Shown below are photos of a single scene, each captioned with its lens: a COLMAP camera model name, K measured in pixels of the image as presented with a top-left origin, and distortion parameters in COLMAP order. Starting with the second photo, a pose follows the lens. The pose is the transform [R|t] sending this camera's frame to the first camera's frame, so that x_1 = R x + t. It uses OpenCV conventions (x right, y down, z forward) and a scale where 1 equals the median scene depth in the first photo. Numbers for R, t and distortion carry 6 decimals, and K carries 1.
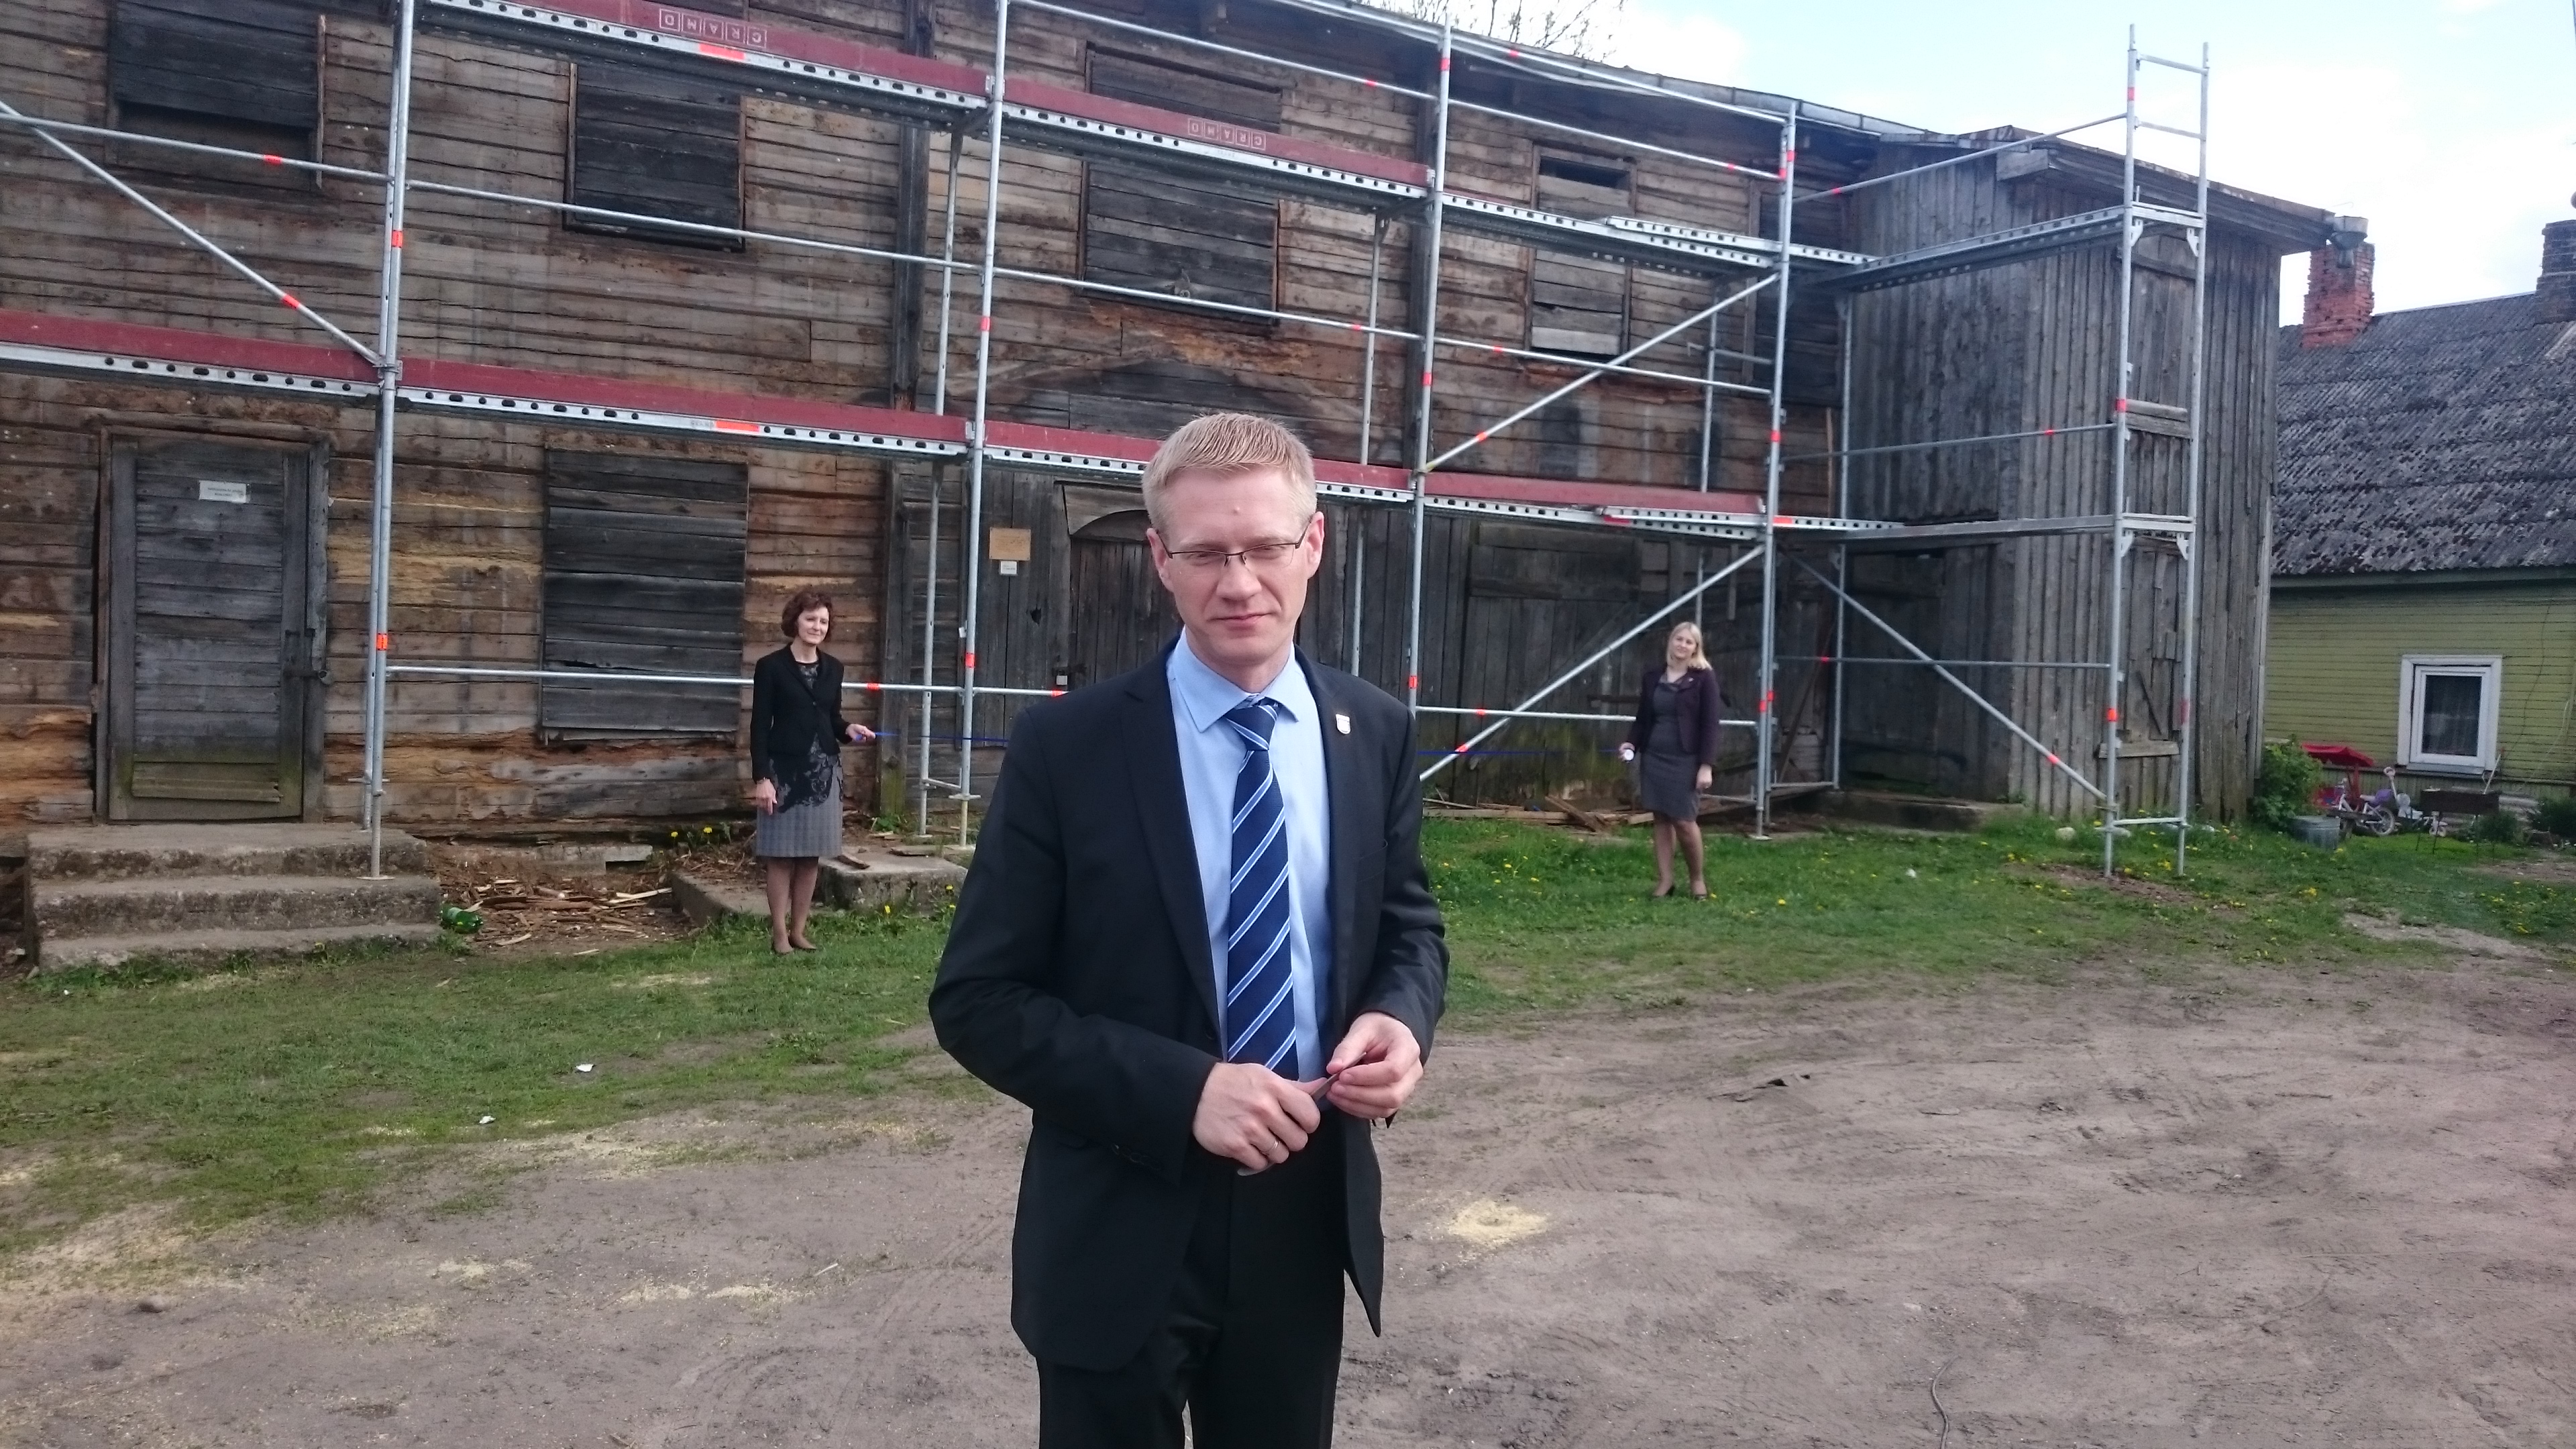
lens RADIAL K [[1883.6, 0, 1301.1], [0, 1883.6, 705.8], [0, 0, 1]] dist [0.009040, 0.001184]
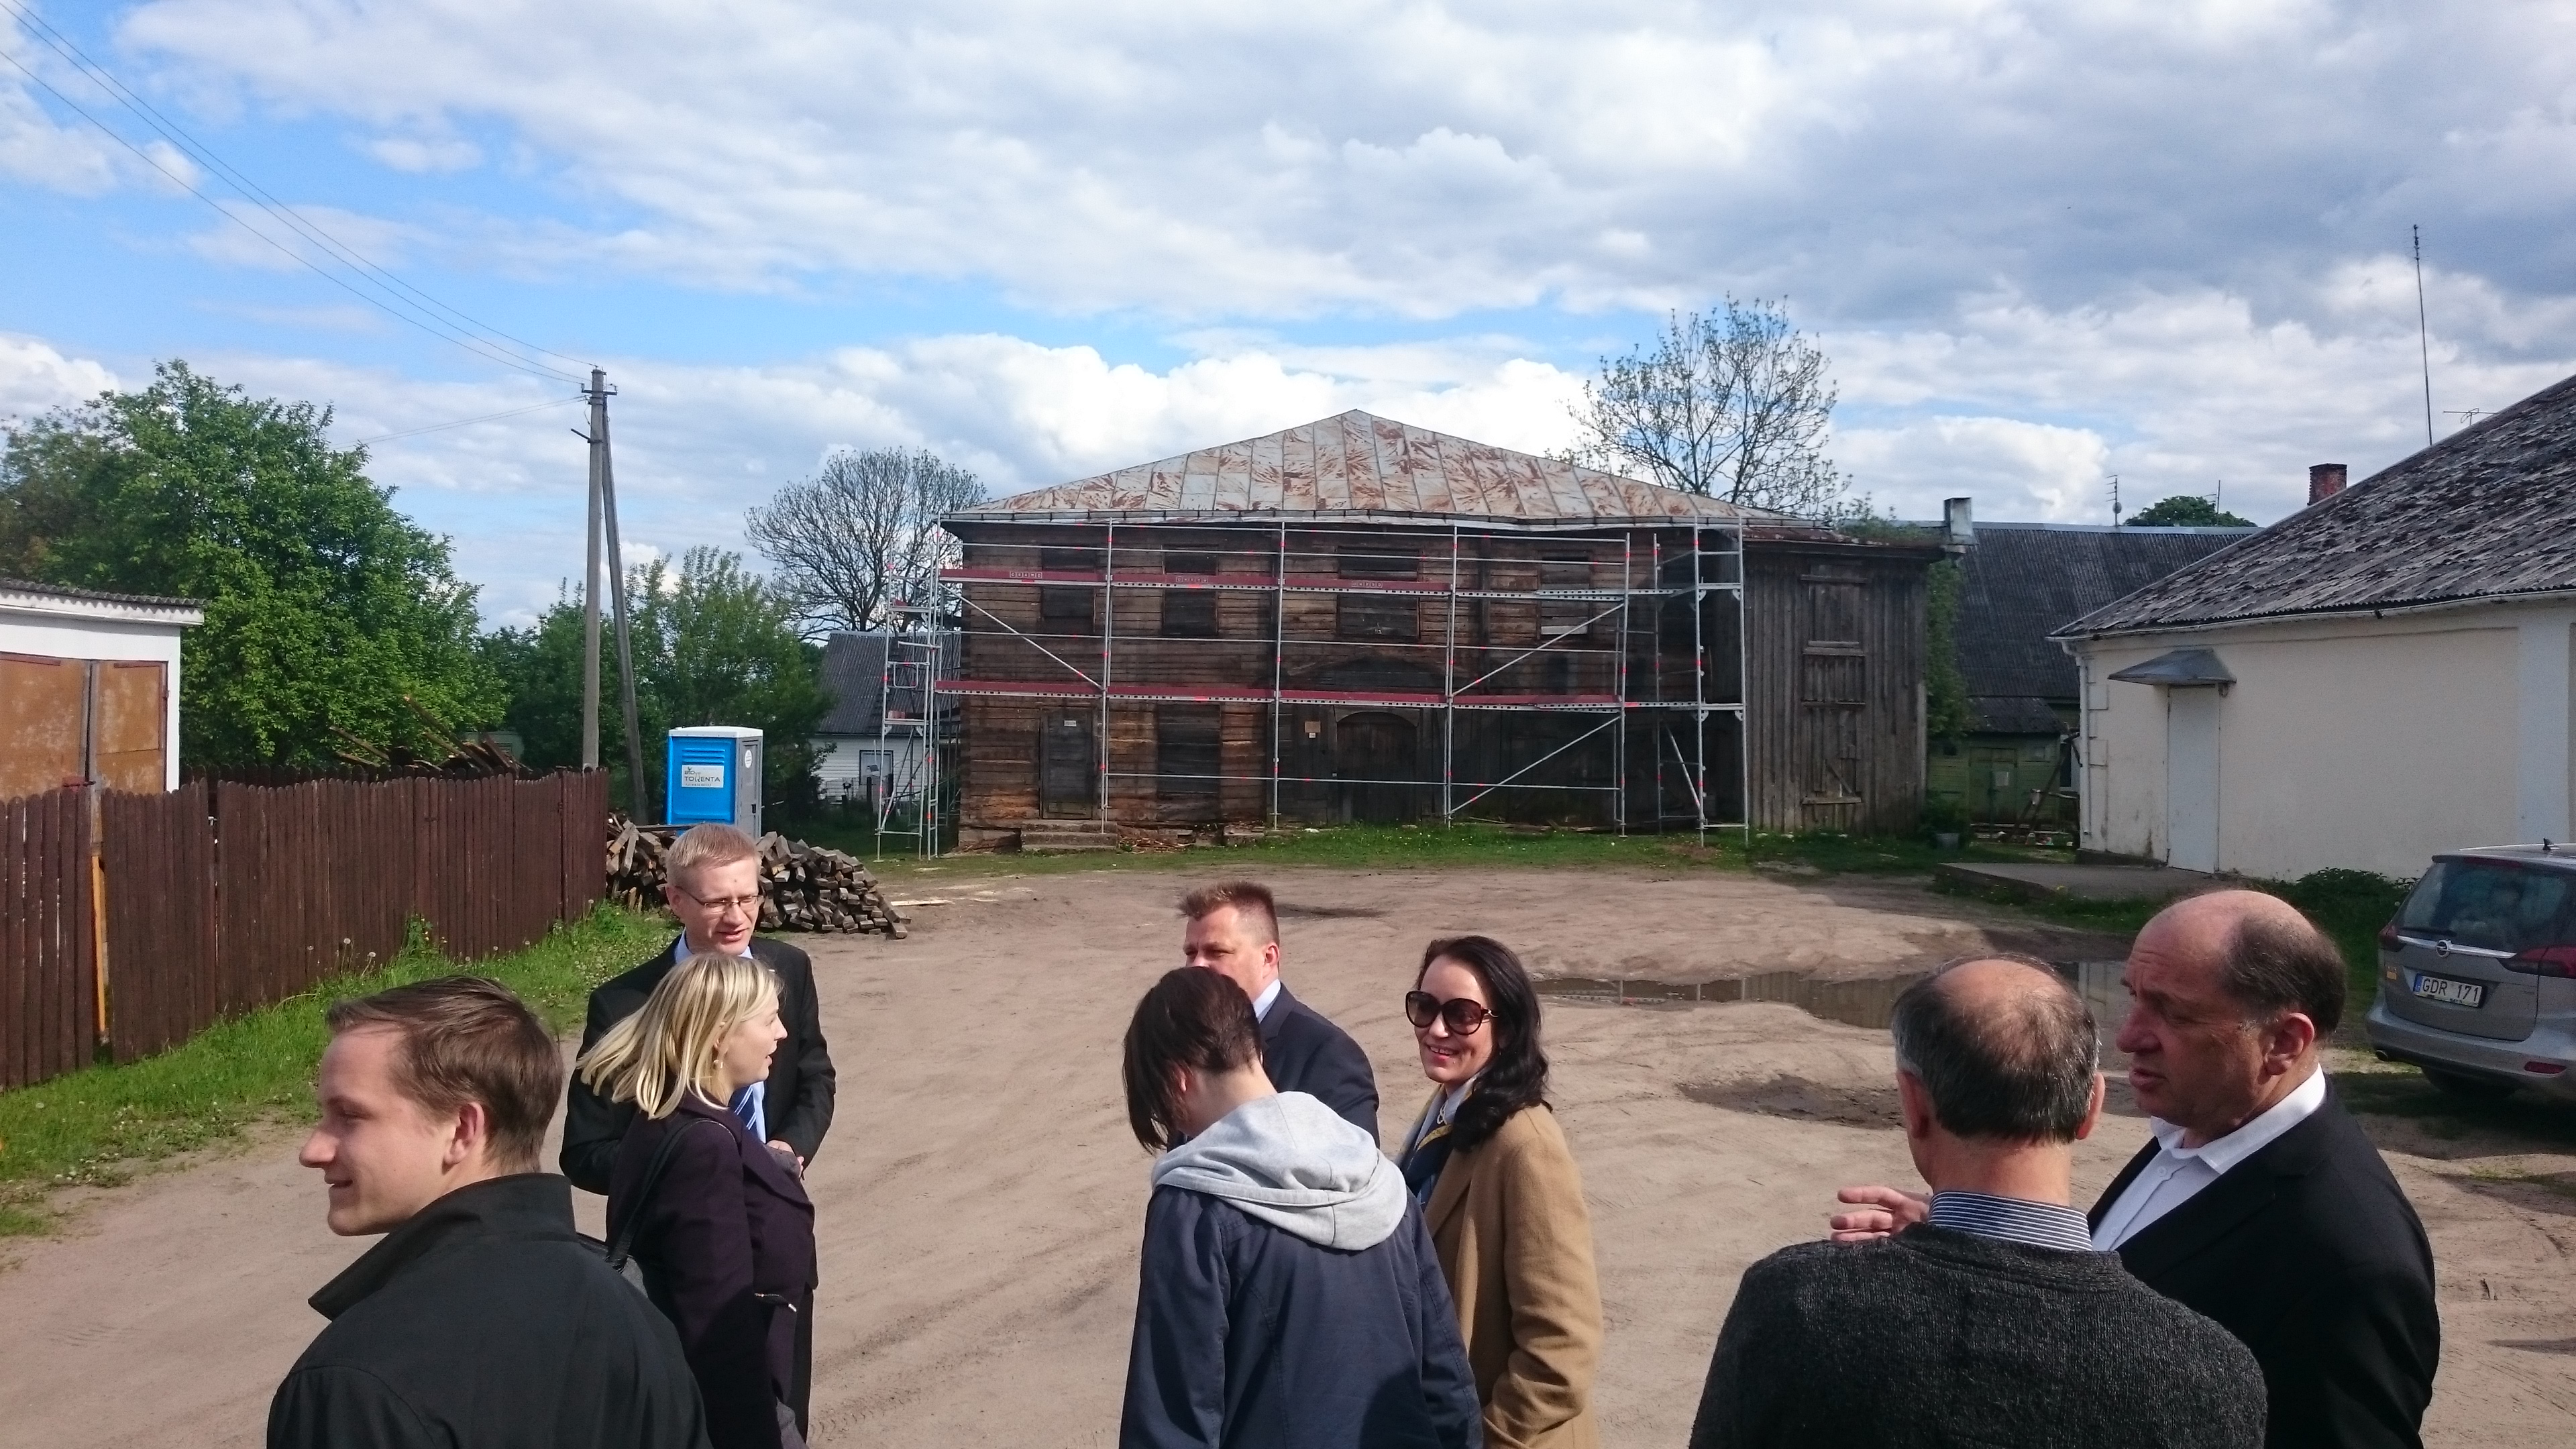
lens RADIAL K [[1825.1, 0, 1288.0], [0, 1825.1, 724.5], [0, 0, 1]] dist [0.002452, 0.001157]
pose [[0.881886, -0.025278, -0.470785, 1.135448], [0.005286, 0.999029, -0.043738, 0.030713], [0.471434, 0.036084, 0.881163, -1.470779]]
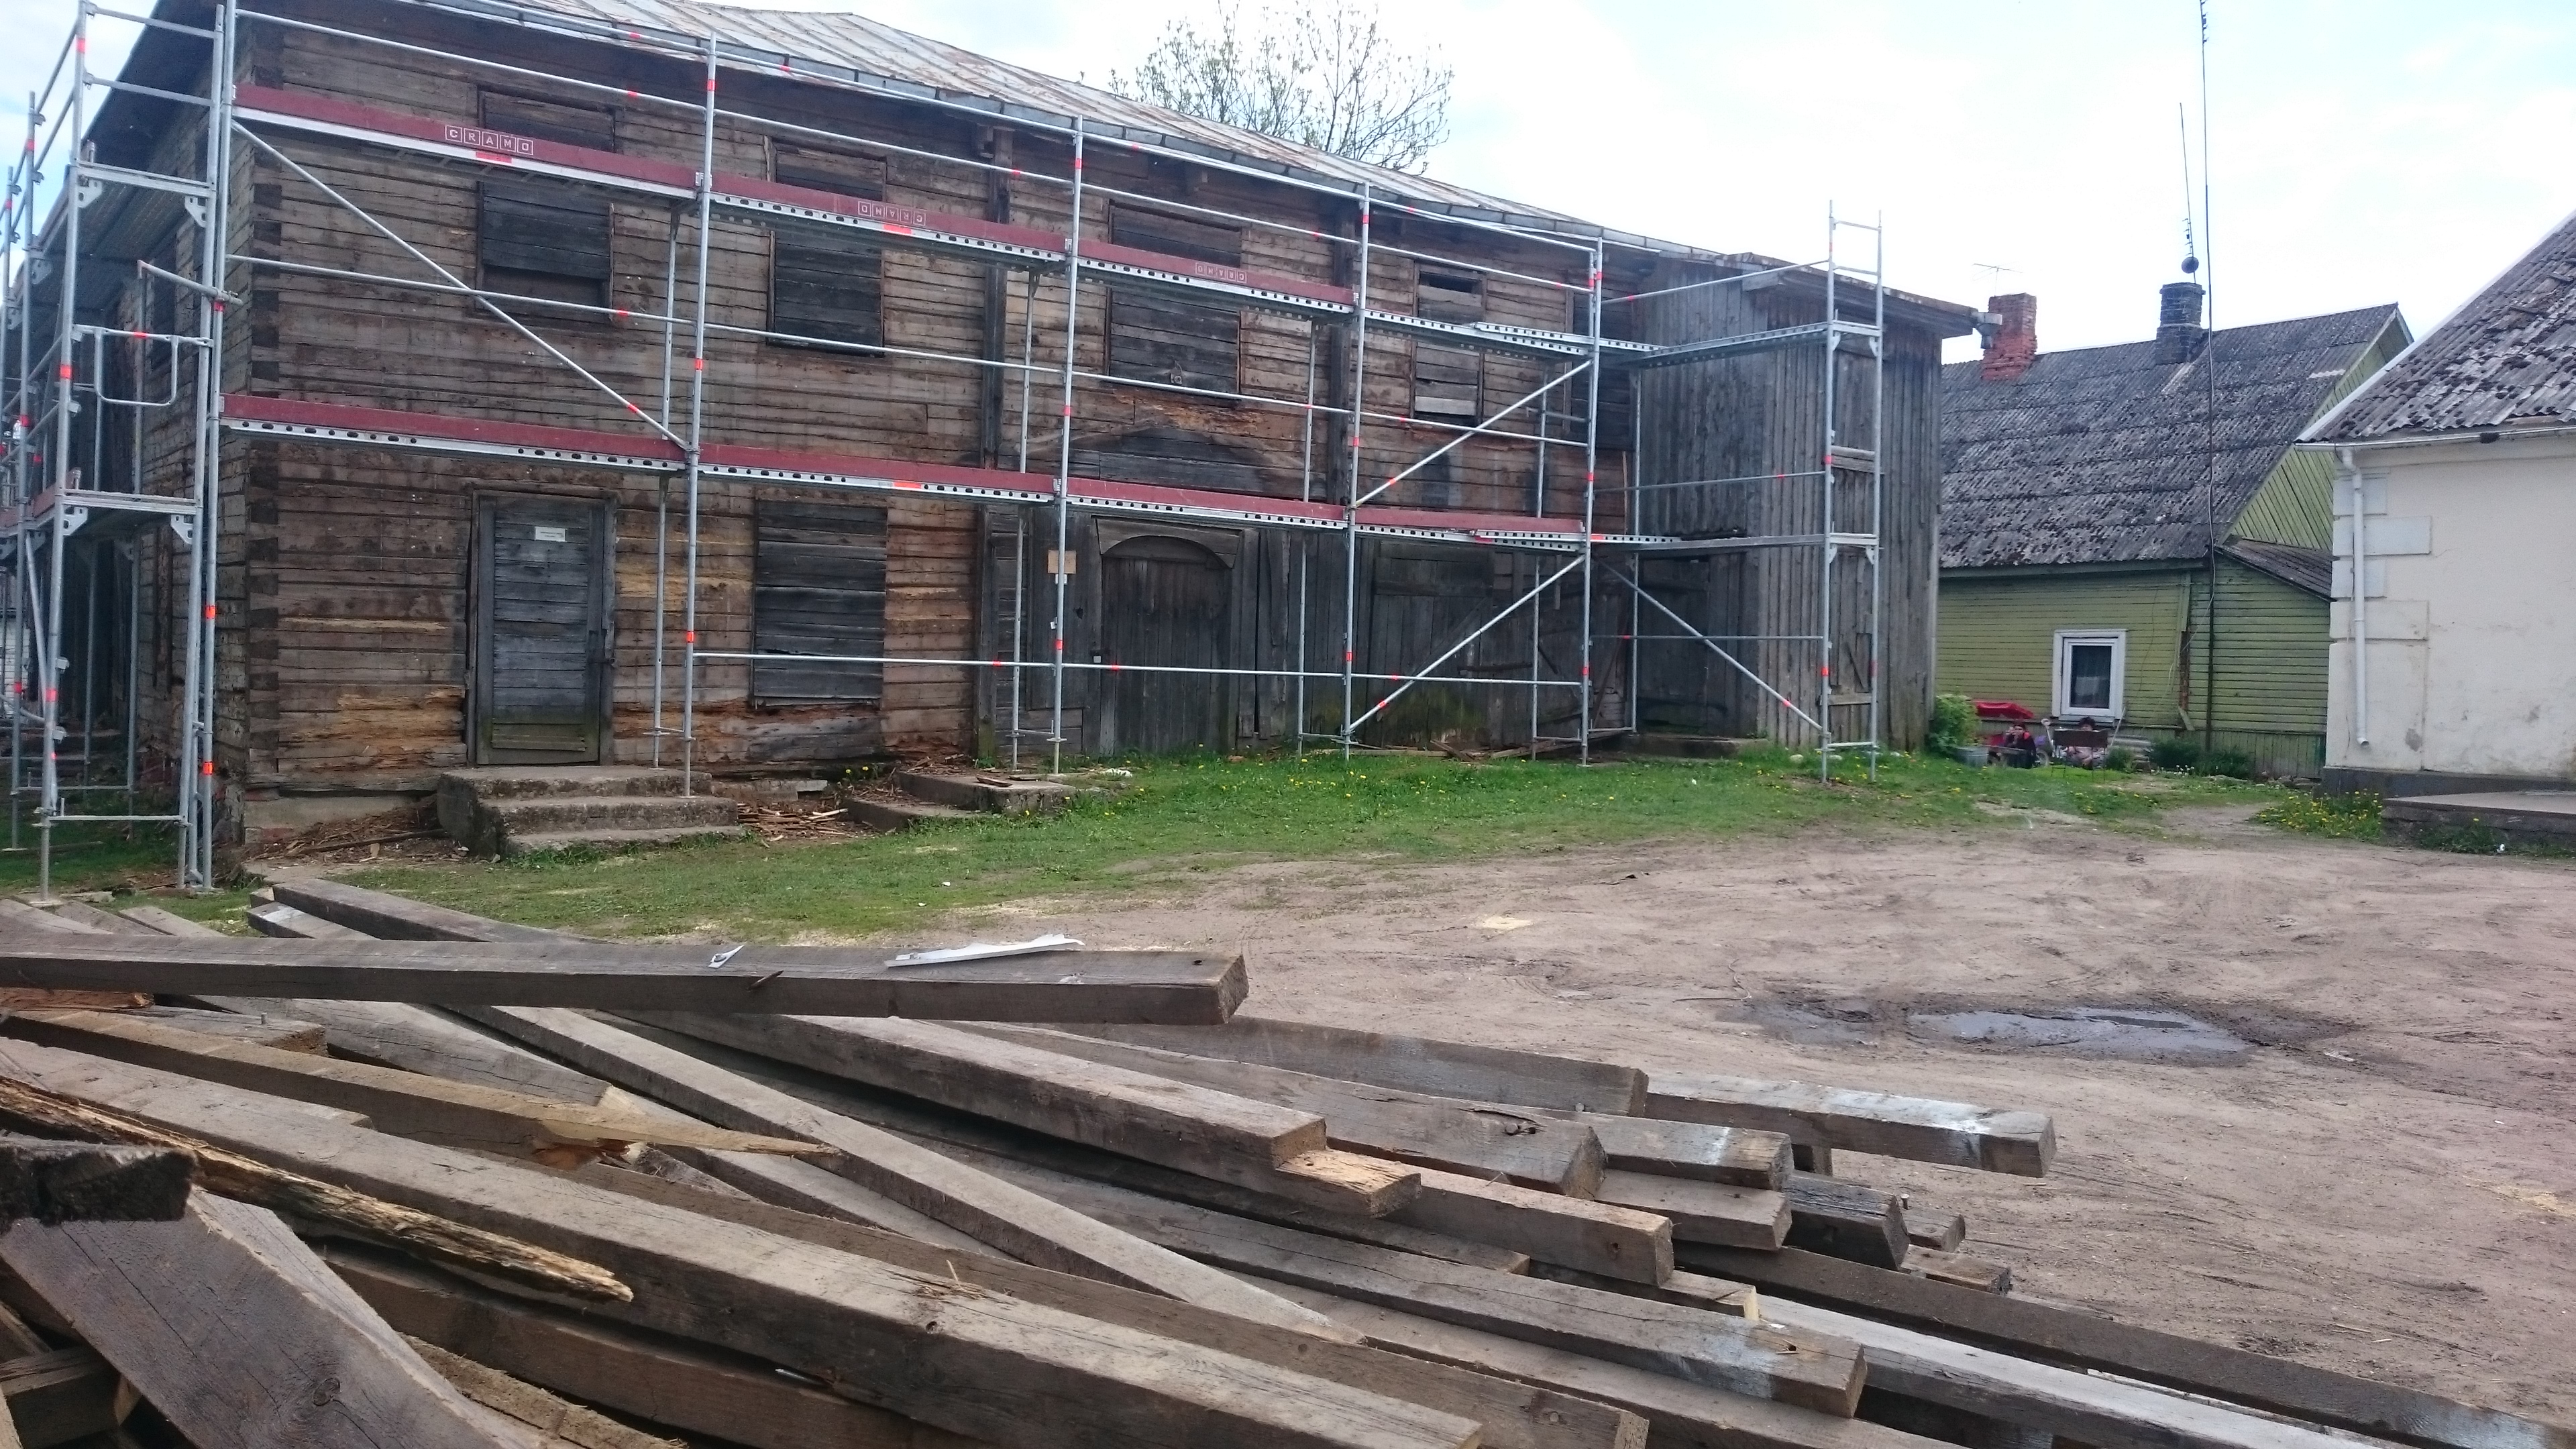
lens RADIAL K [[1825.1, 0, 1288.0], [0, 1825.1, 724.5], [0, 0, 1]] dist [0.002452, 0.001157]
pose [[0.993932, -0.020082, 0.108151, -0.141024], [0.018408, 0.999695, 0.016459, 0.015674], [-0.108449, -0.014369, 0.993998, -0.371245]]
